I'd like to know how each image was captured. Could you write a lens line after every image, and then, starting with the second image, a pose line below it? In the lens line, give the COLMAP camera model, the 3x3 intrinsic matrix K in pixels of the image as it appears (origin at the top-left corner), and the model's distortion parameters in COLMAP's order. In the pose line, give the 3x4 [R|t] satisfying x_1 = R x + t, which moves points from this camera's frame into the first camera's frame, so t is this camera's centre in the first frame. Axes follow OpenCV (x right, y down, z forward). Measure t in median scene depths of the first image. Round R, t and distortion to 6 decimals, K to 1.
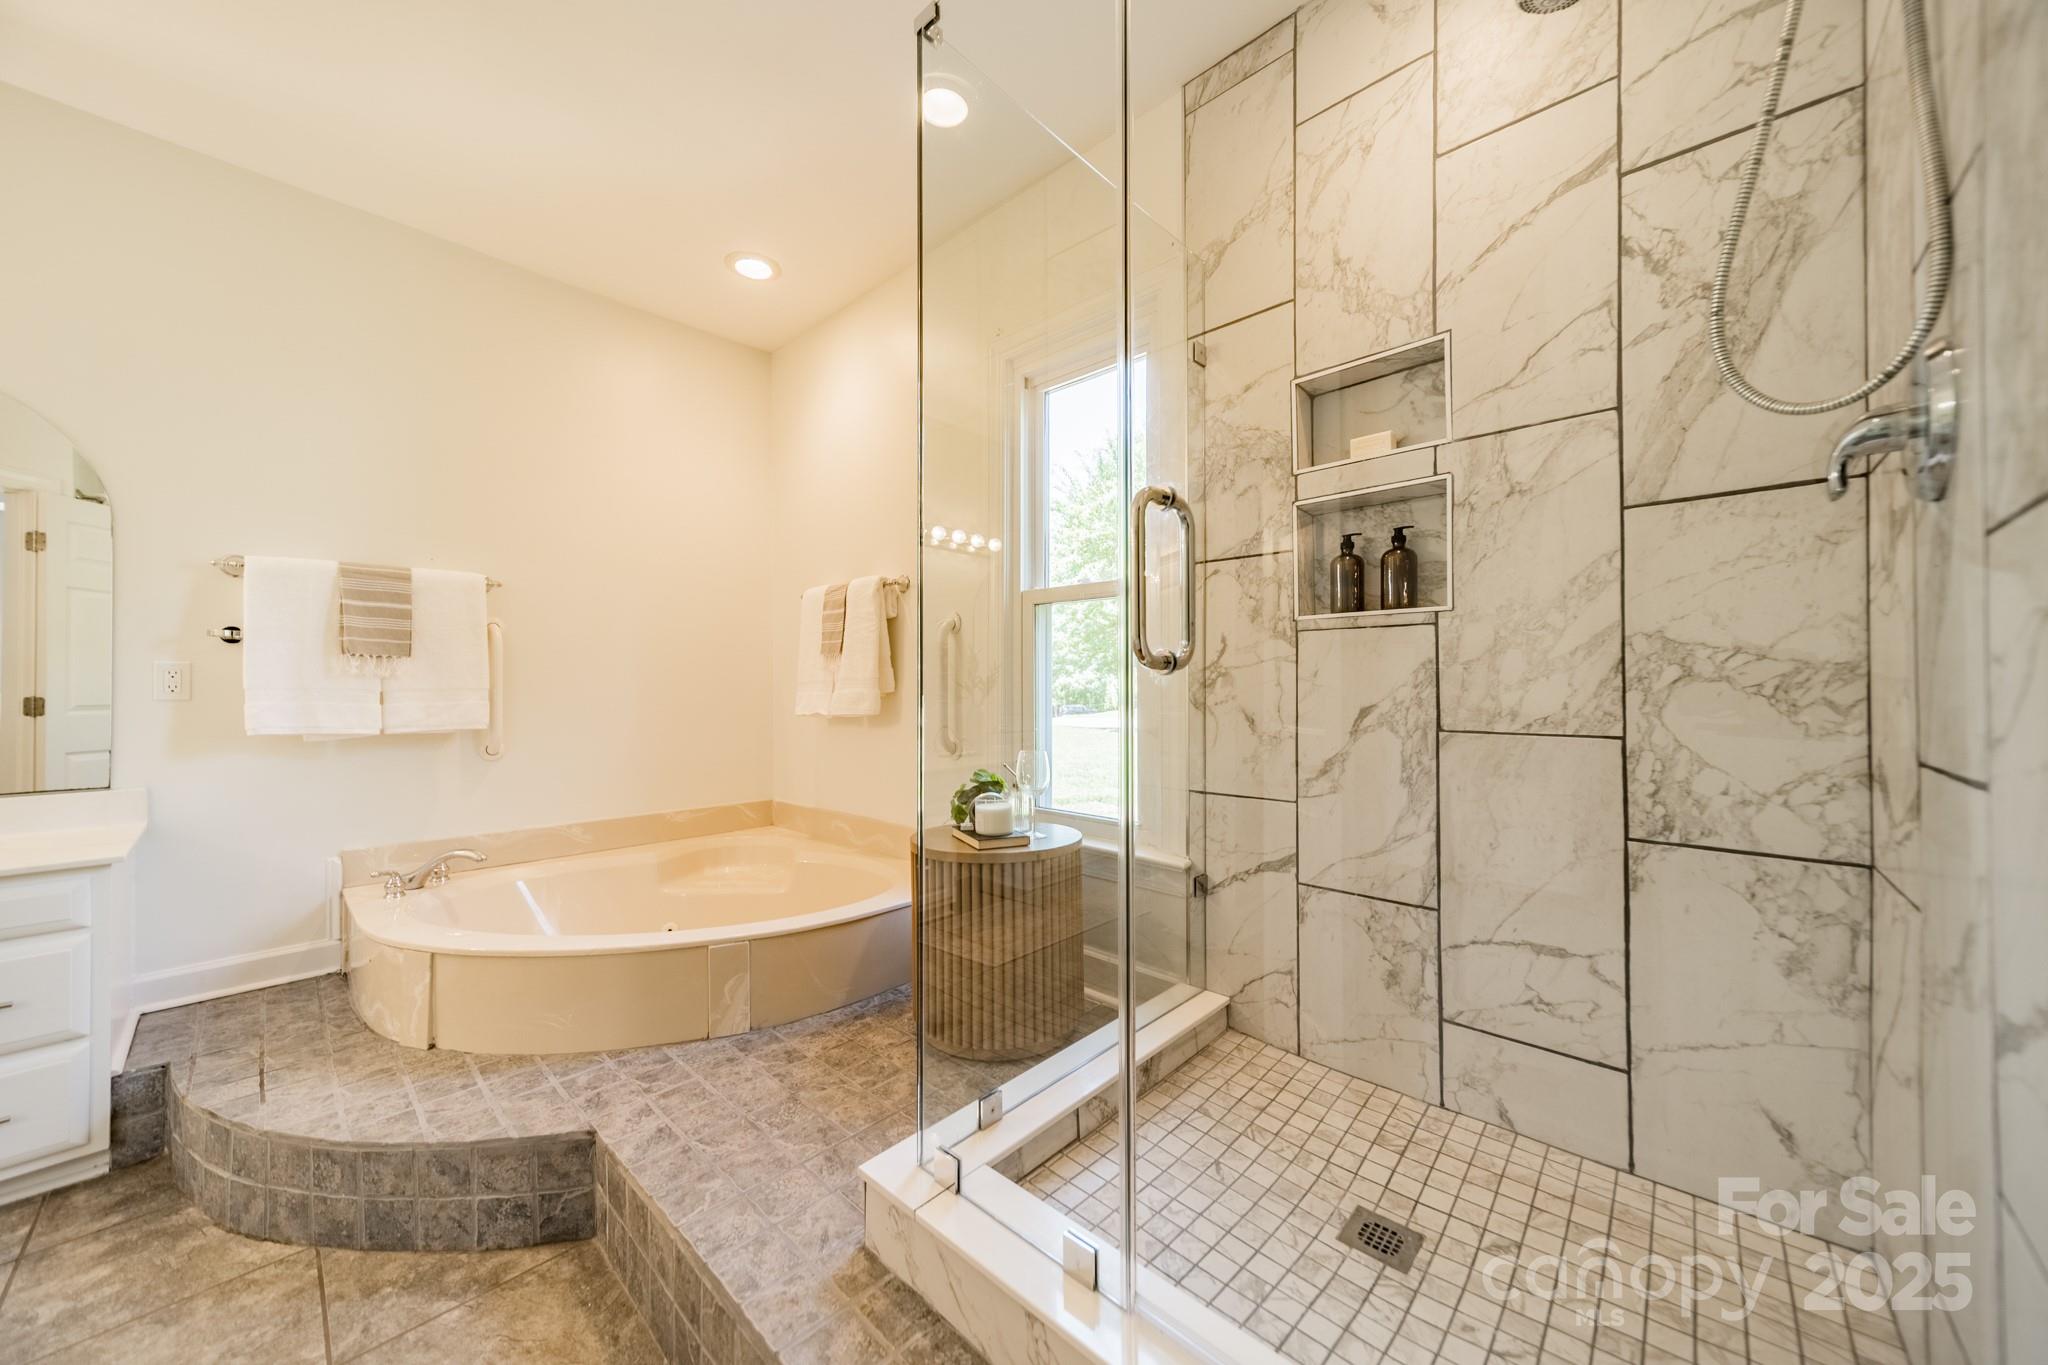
lens RADIAL K [[723.9, 0, 1030.2], [0, 723.9, 688.1], [0, 0, 1]] dist [0.006666, 0.000152]
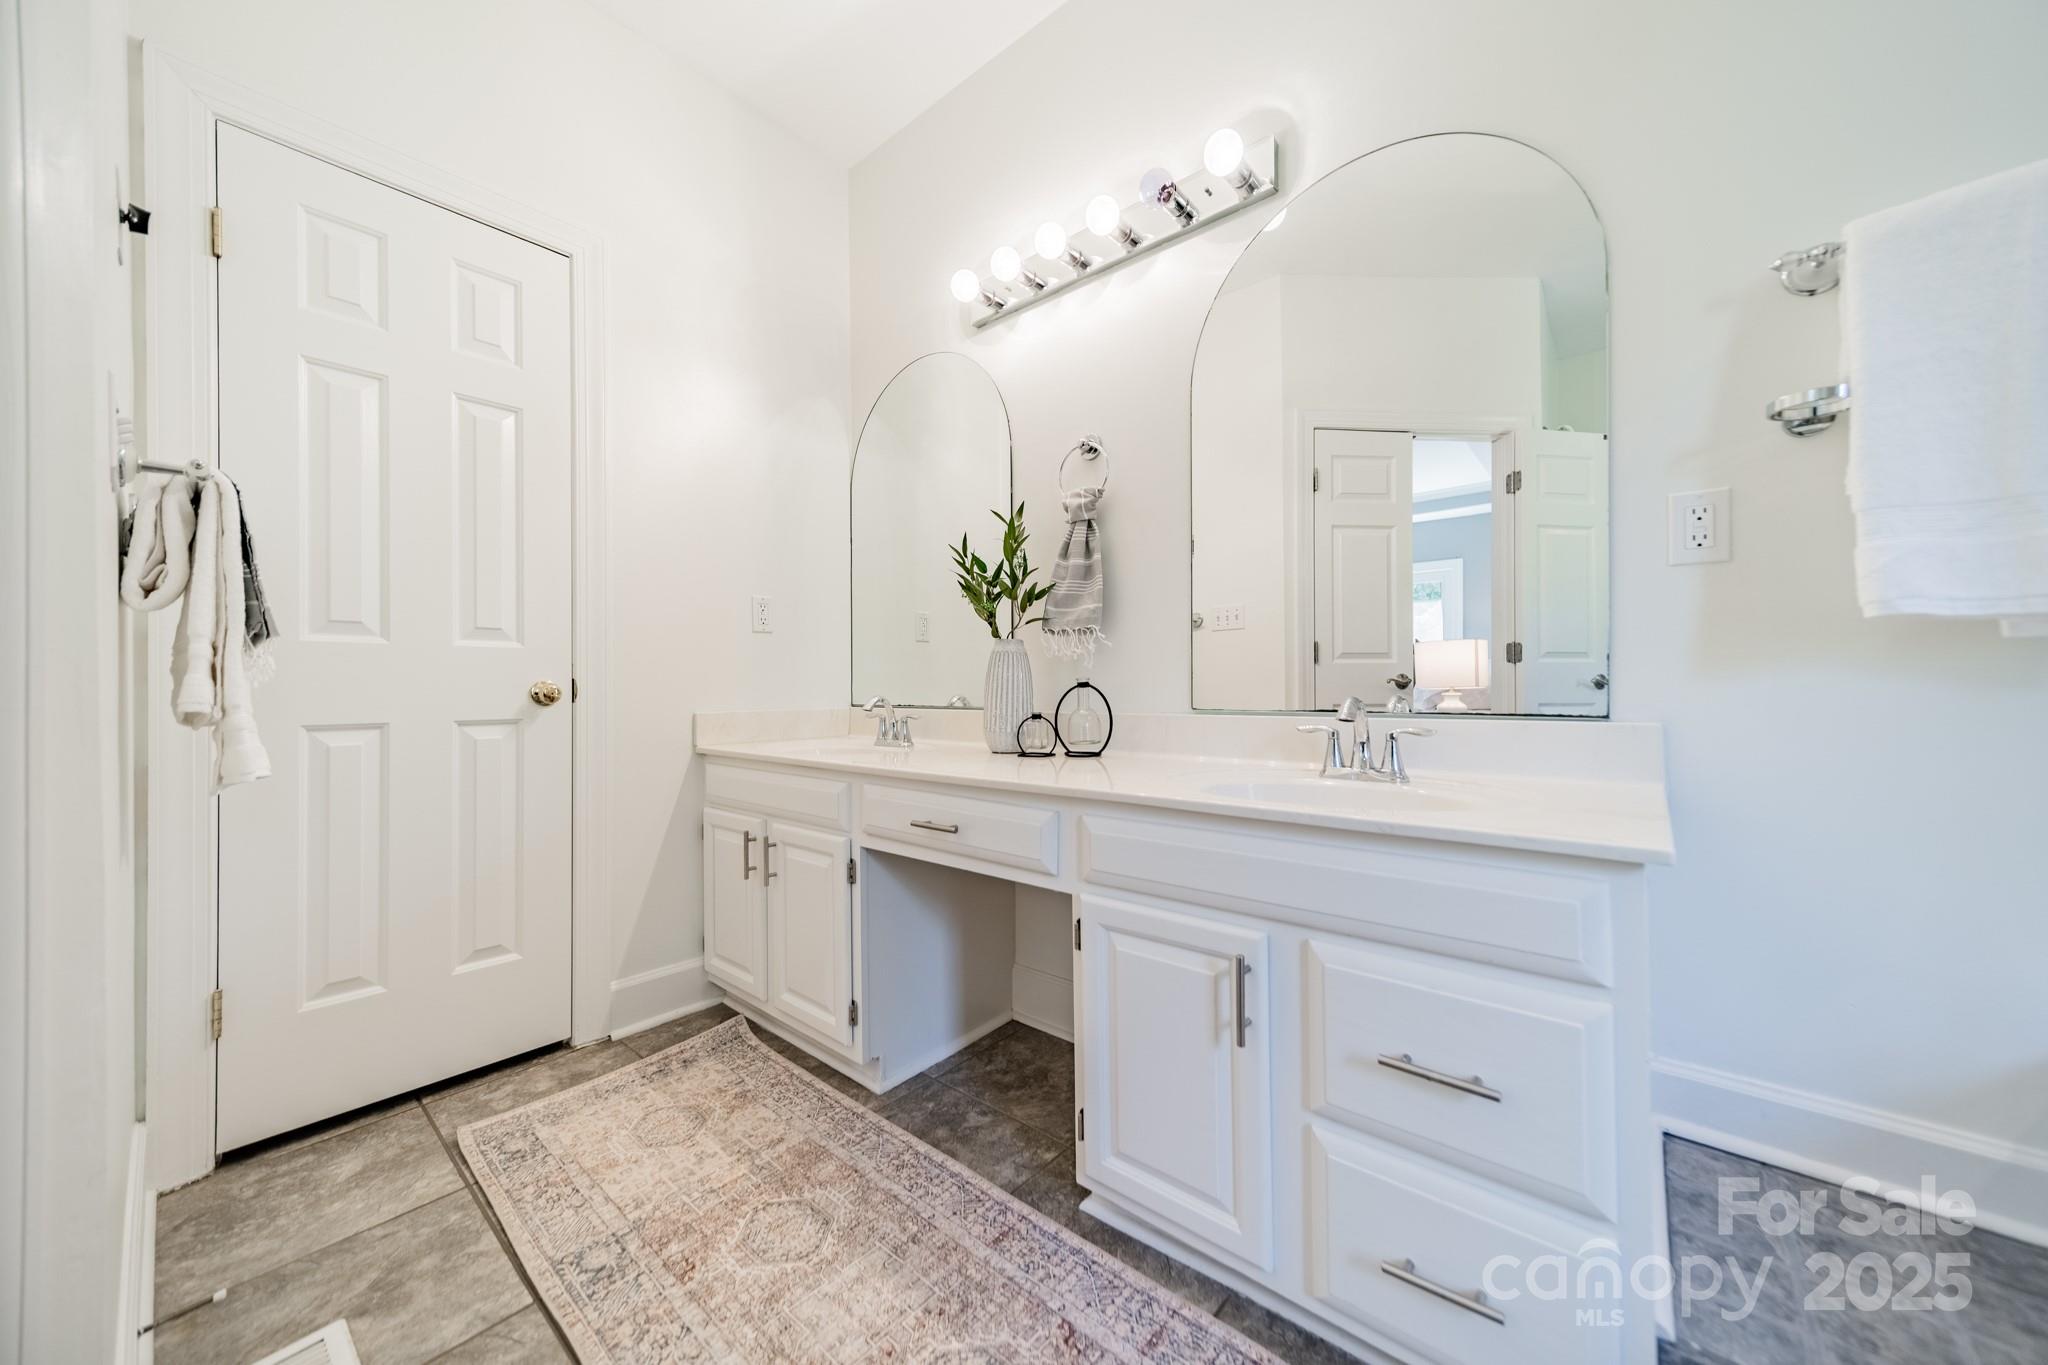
lens RADIAL K [[723.9, 0, 1032.5], [0, 723.9, 689.5], [0, 0, 1]] dist [0.006666, 0.000152]
pose [[0.051263, 0.001336, -0.998684, -0.660040], [0.004435, 0.999989, 0.001565, 0.104166], [0.998675, -0.004509, 0.051256, 0.479695]]
